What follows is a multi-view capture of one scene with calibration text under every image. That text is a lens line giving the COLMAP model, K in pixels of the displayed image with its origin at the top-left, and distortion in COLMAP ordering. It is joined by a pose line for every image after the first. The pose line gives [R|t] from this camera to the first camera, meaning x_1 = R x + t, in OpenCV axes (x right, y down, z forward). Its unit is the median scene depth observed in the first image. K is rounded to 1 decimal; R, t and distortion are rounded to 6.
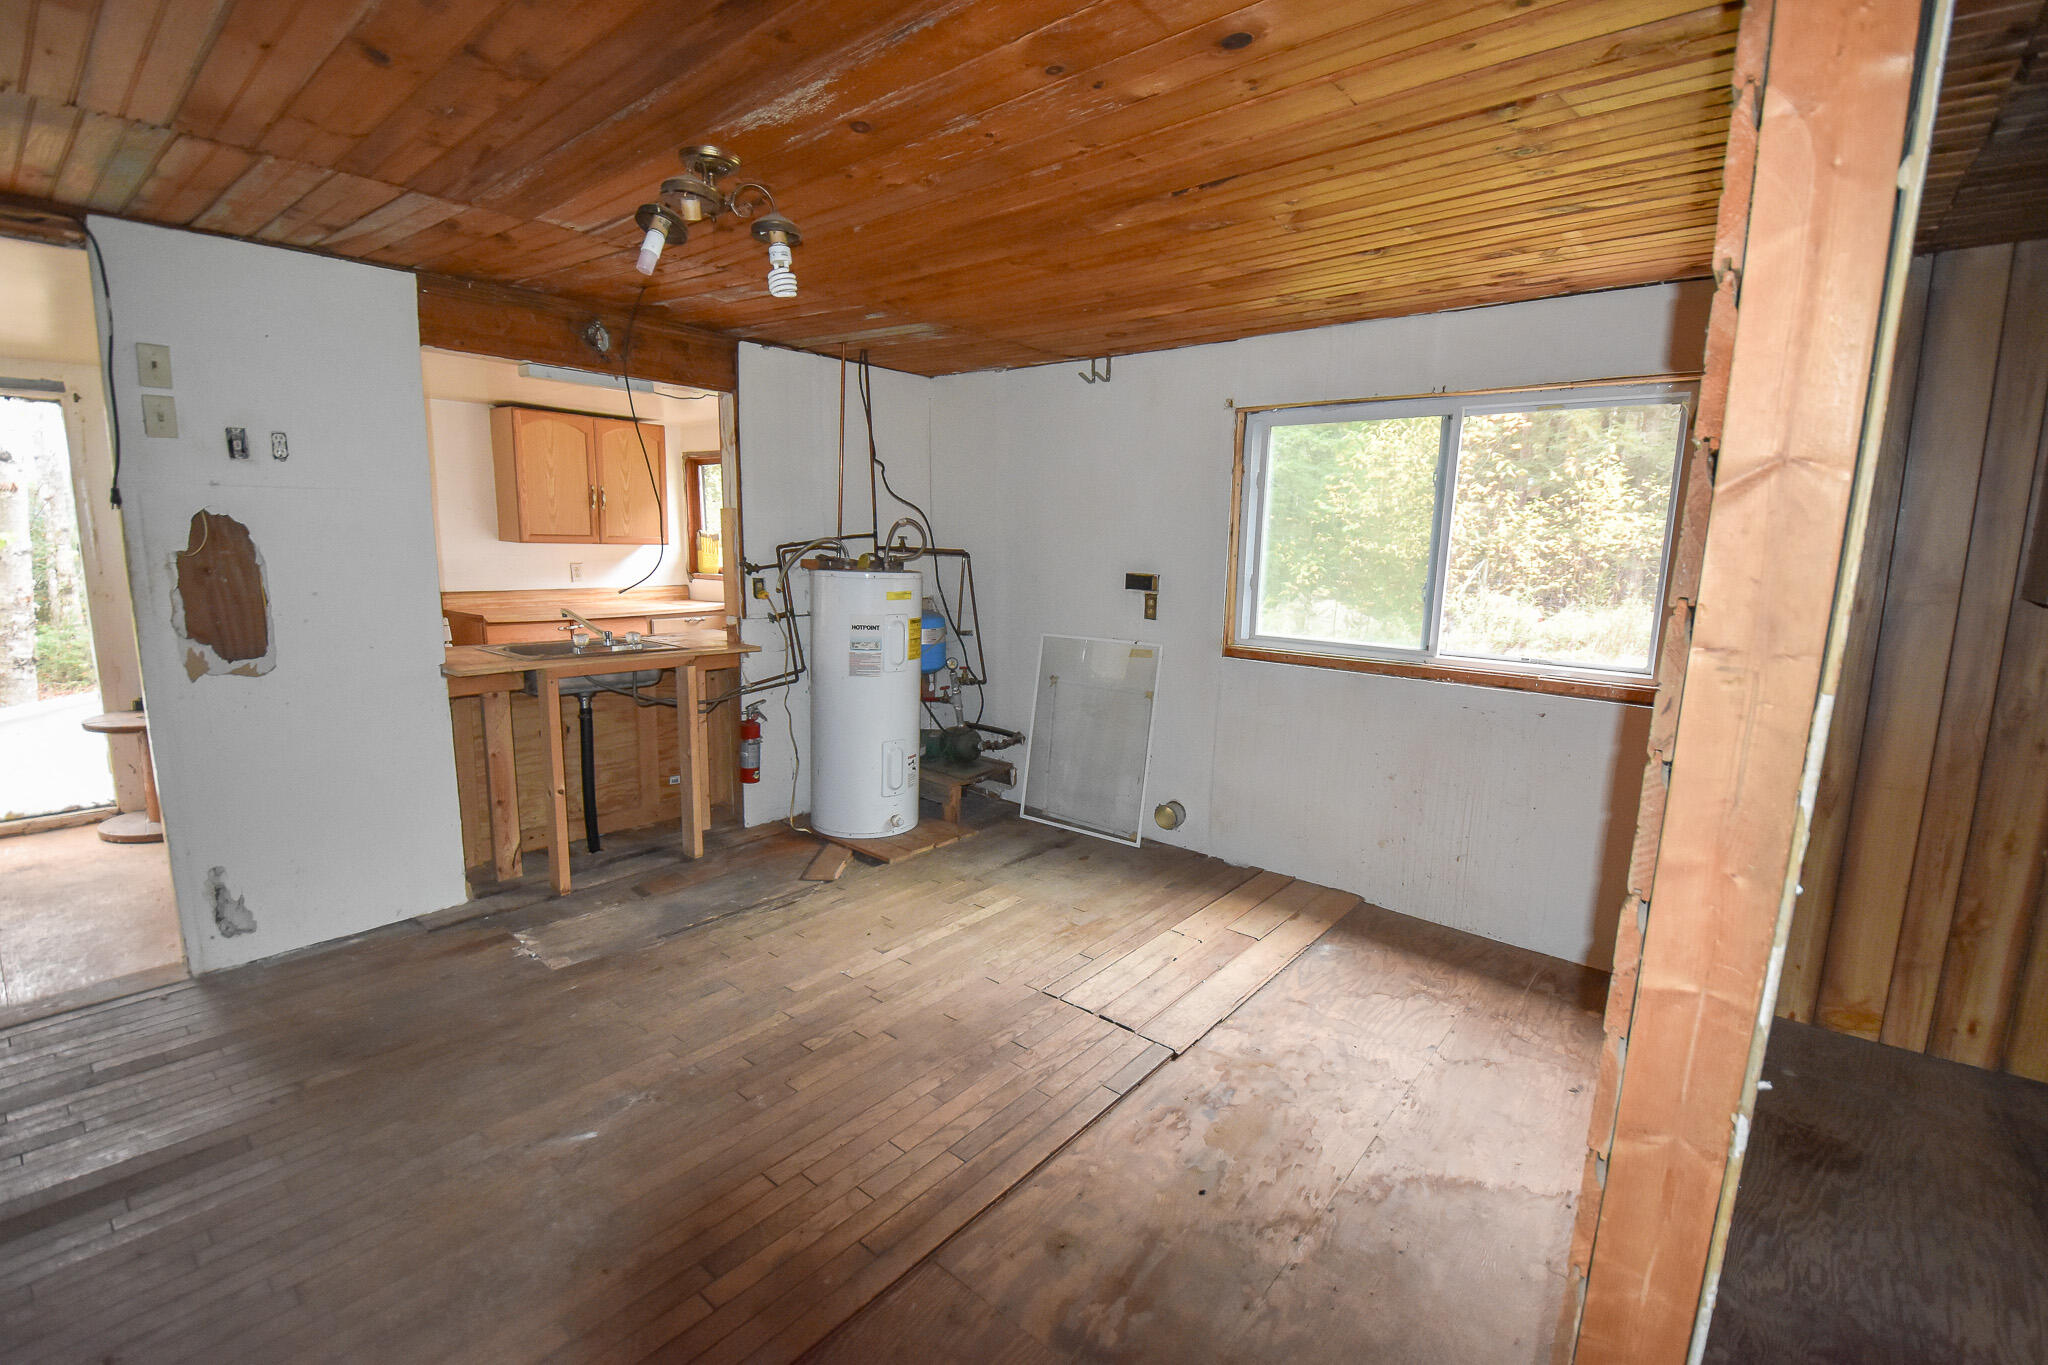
lens RADIAL K [[900.2, 0, 1042.4], [0, 900.2, 699.2], [0, 0, 1]] dist [-0.014317, -0.008172]
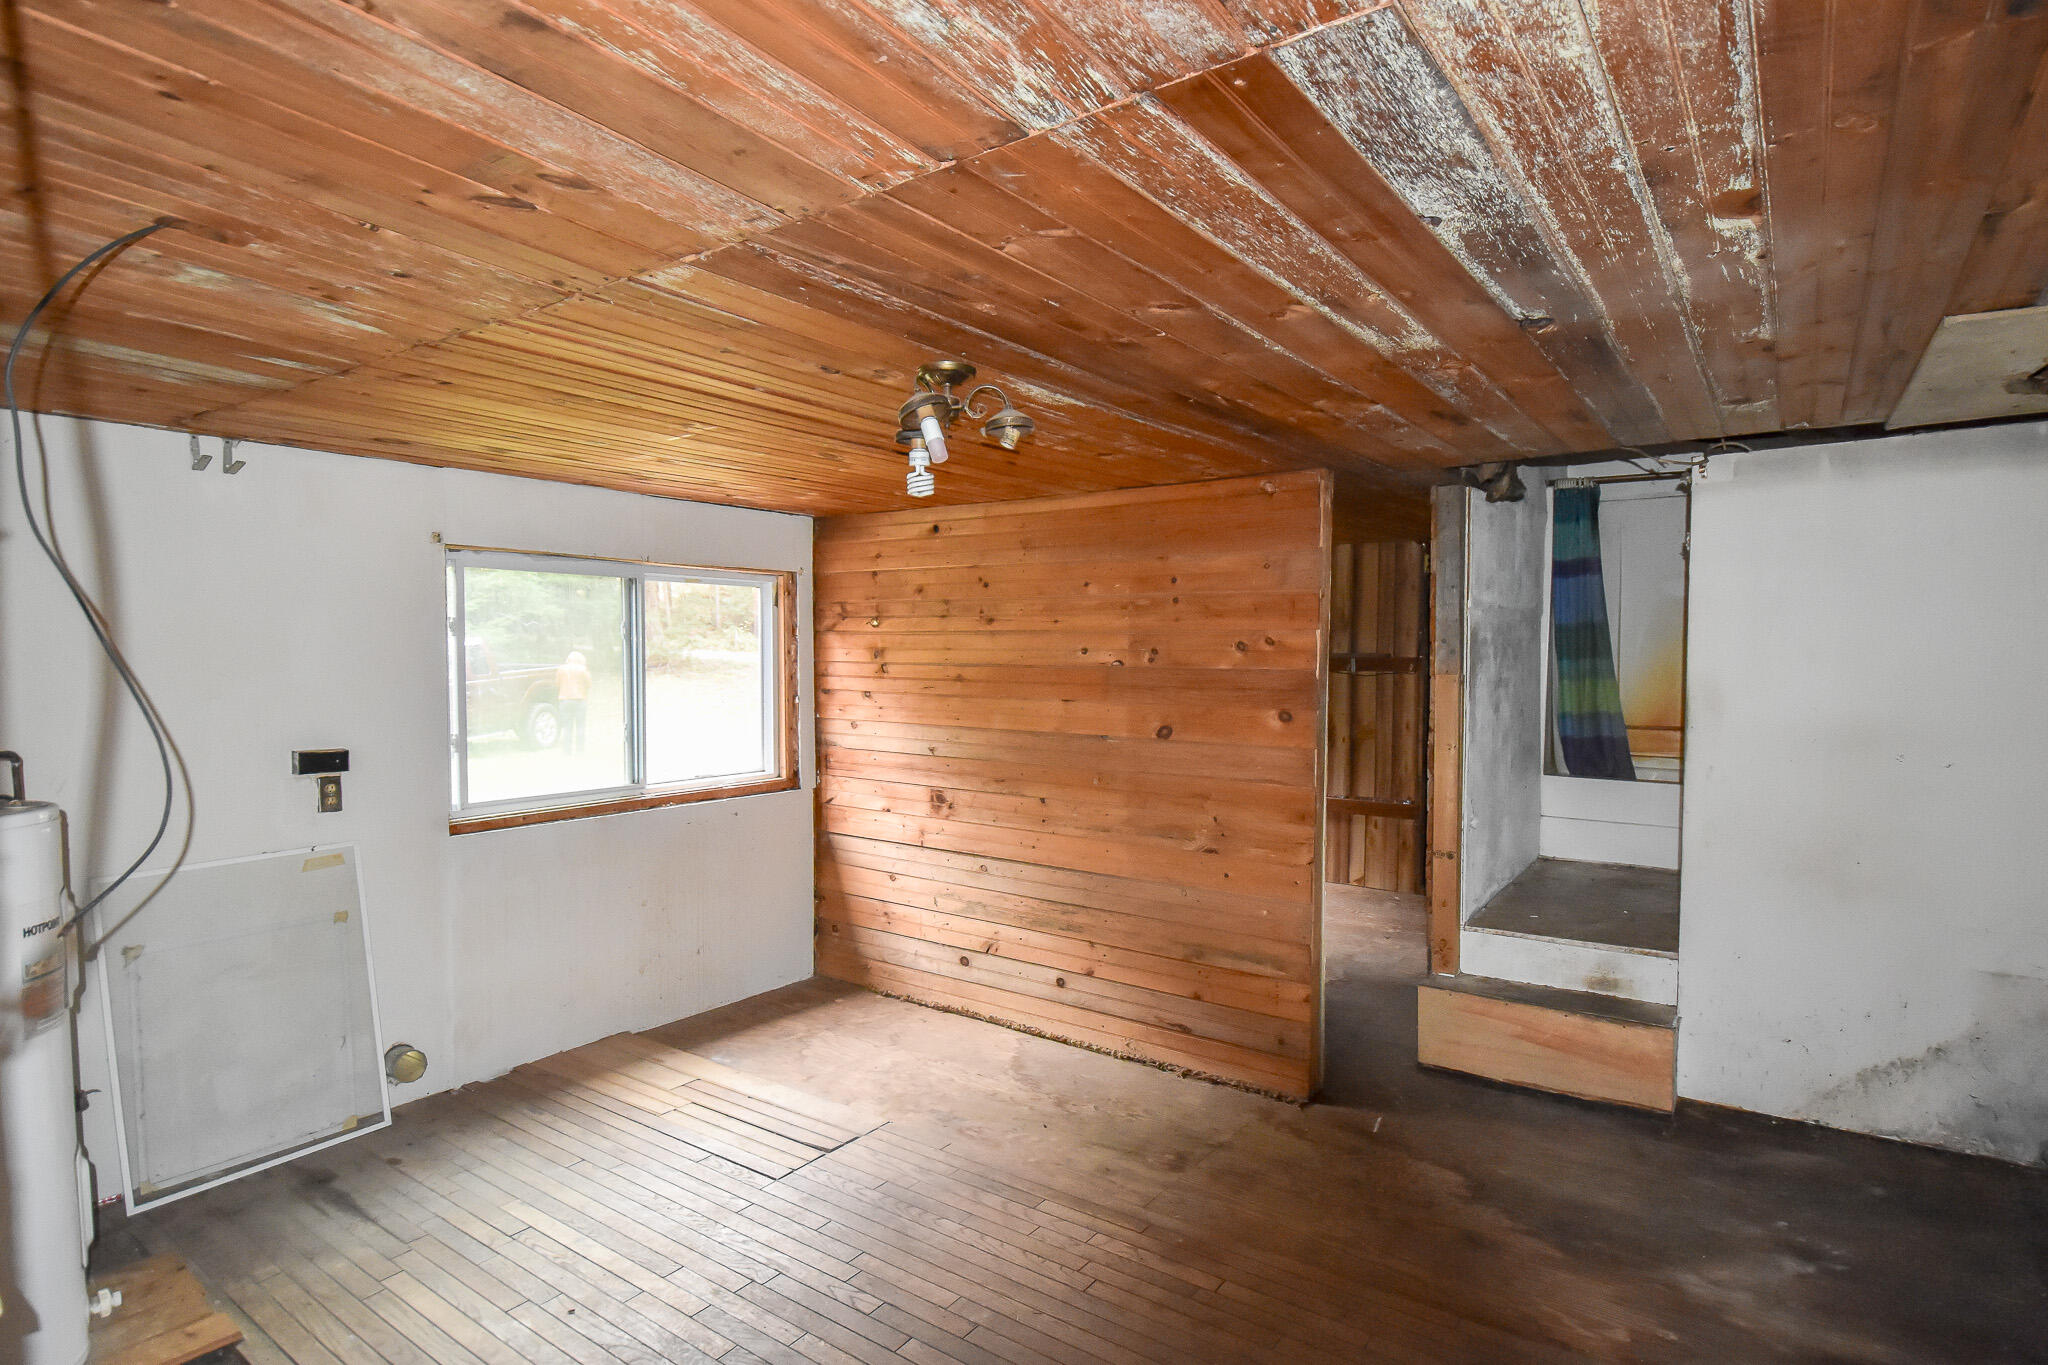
lens RADIAL K [[1066.0, 0, 1034.9], [0, 1066.0, 690.1], [0, 0, 1]] dist [-0.010337, -0.009870]
pose [[-0.088923, -0.056849, 0.994415, -0.889185], [0.173103, 0.982295, 0.071636, -0.172424], [-0.980881, 0.178506, -0.077508, 0.583482]]
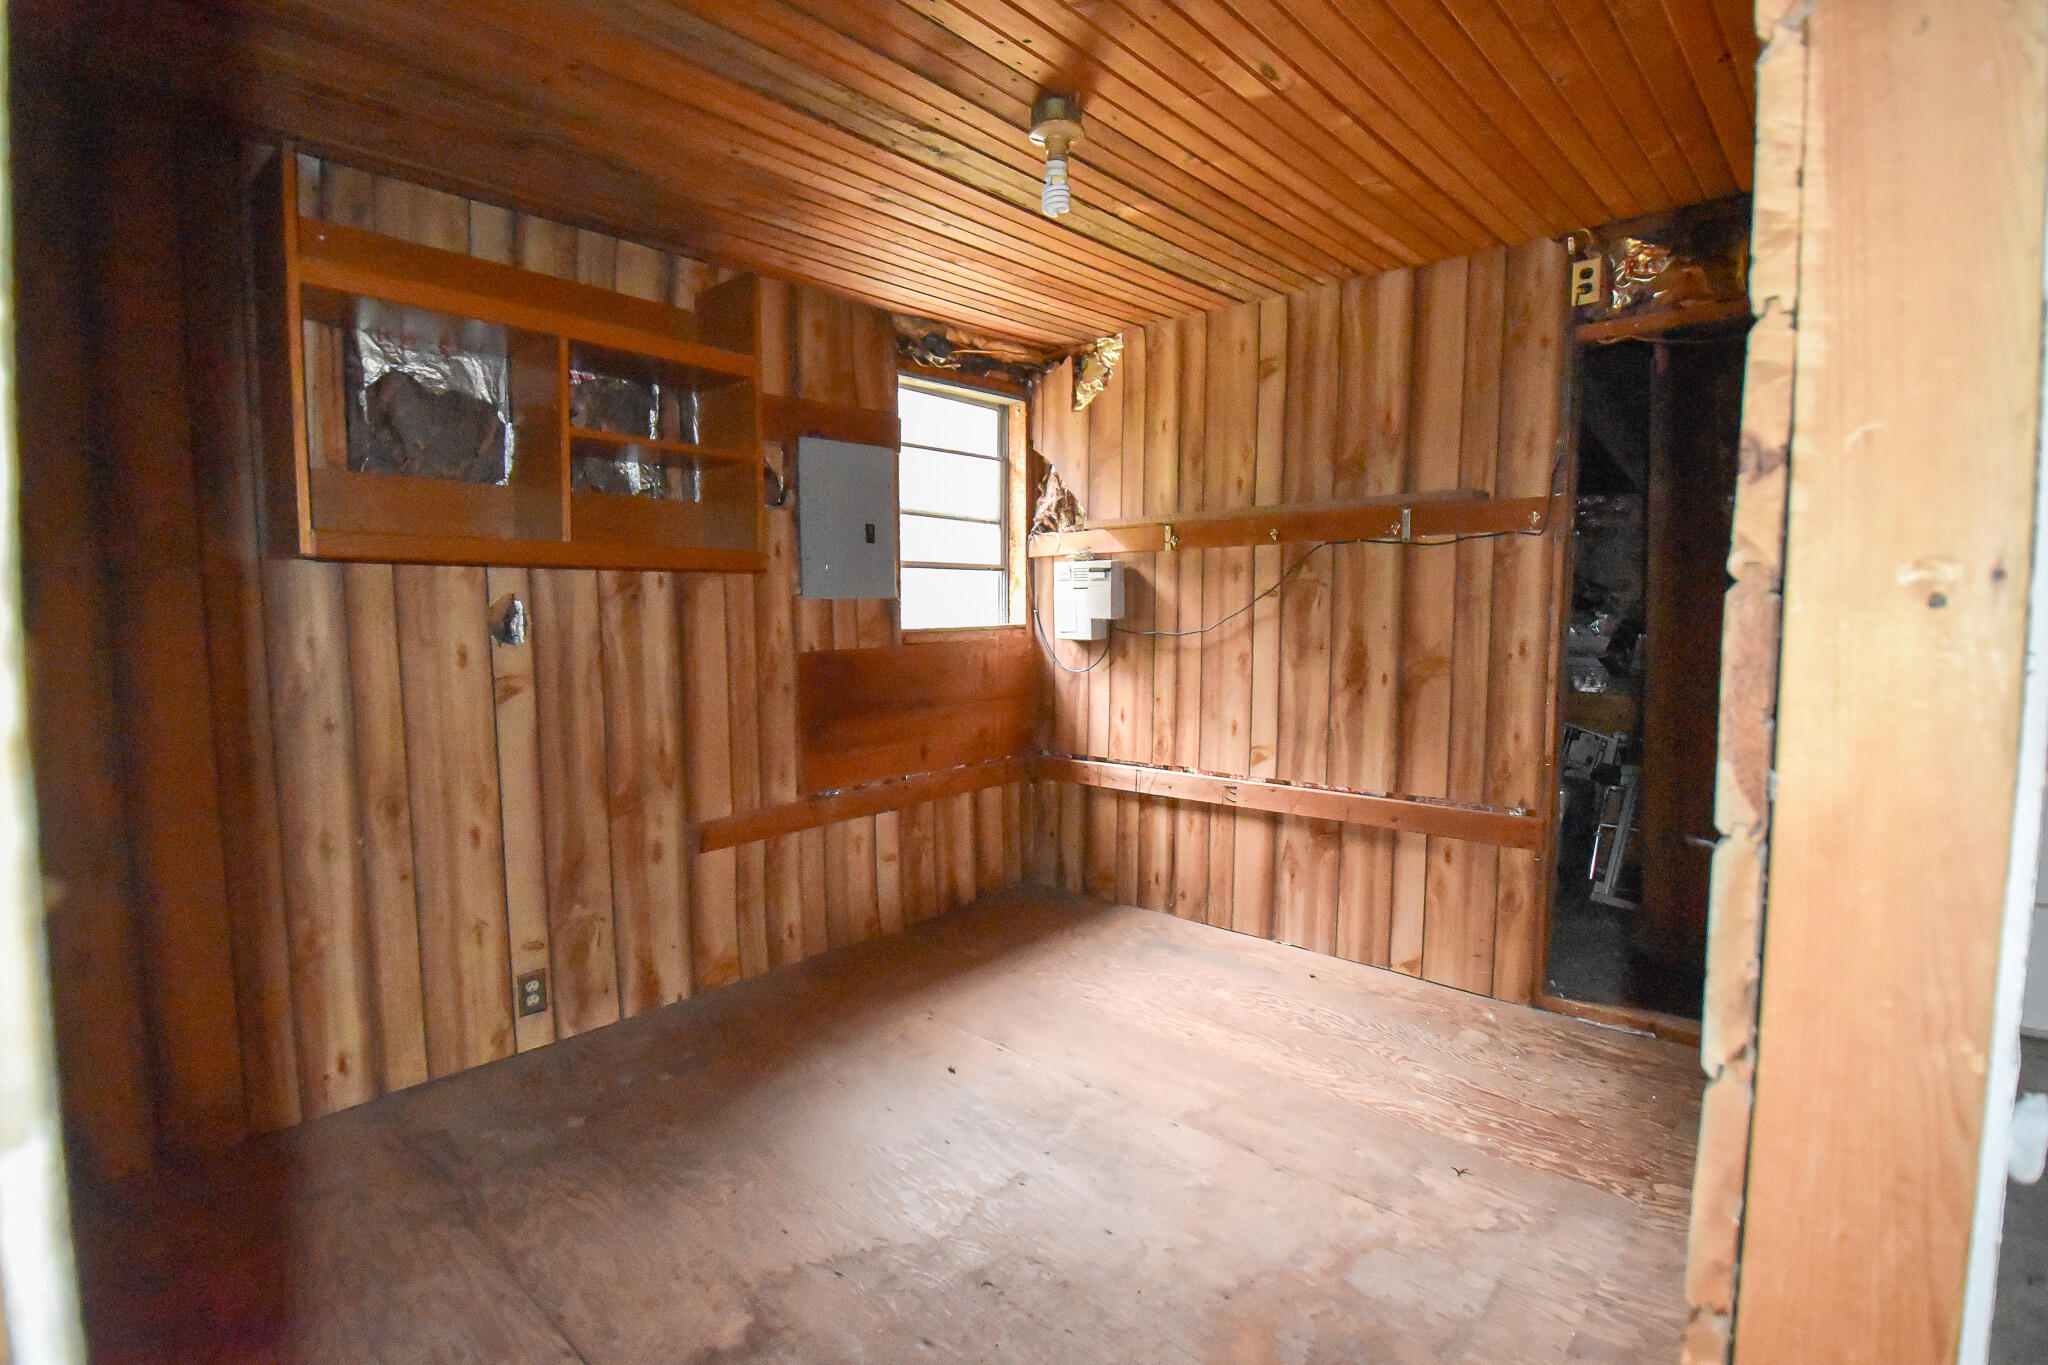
lens RADIAL K [[932.9, 0, 1060.2], [0, 932.9, 683.1], [0, 0, 1]] dist [-0.008981, -0.000404]
pose [[0.026551, -0.097839, 0.994848, 0.156048], [0.175874, 0.980133, 0.091698, 0.031300], [-0.984055, 0.172533, 0.043231, 0.144514]]
